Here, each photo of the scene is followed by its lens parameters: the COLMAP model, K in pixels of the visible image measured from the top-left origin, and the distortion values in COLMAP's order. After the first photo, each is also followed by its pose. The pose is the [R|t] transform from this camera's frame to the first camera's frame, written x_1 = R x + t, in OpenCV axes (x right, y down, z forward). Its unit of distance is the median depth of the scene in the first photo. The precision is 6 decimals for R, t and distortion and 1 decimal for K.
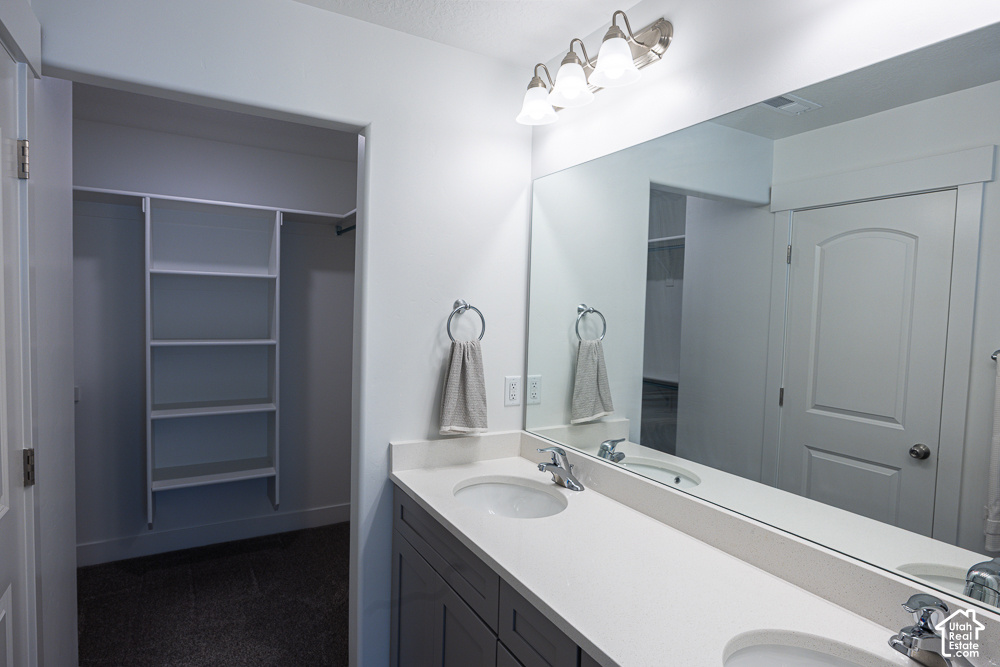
lens RADIAL K [[546.7, 0, 500.0], [0, 546.7, 333.5], [0, 0, 1]] dist [0.004180, 0.000468]
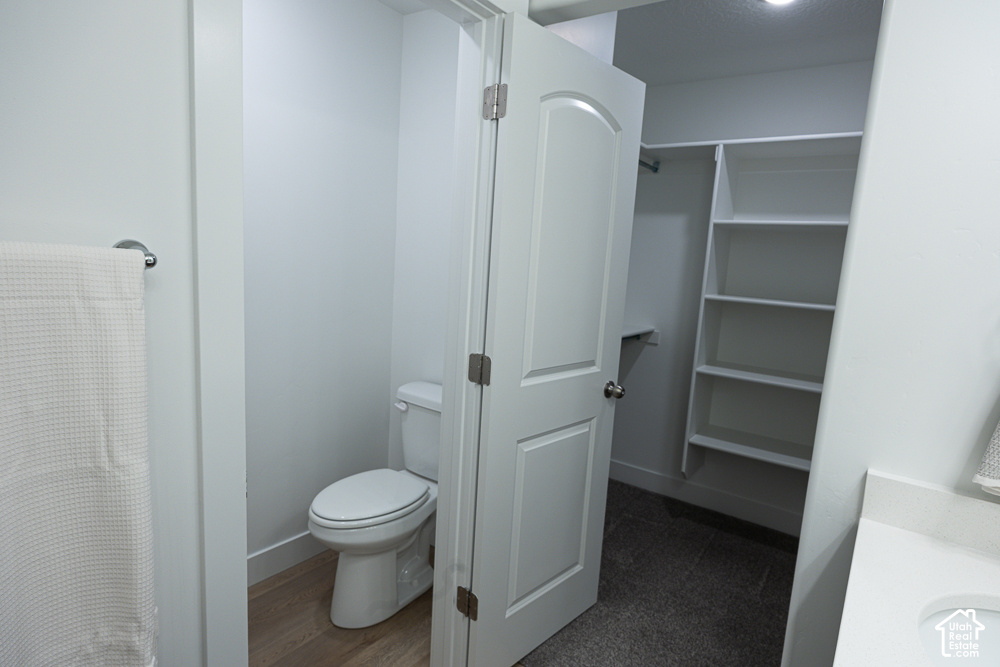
lens RADIAL K [[546.7, 0, 500.0], [0, 546.7, 333.5], [0, 0, 1]] dist [0.004180, 0.000468]
pose [[0.397898, 0.125247, -0.908840, 0.122560], [-0.083975, 0.991451, 0.099867, 0.018174], [0.913578, 0.036584, 0.405014, 0.277667]]
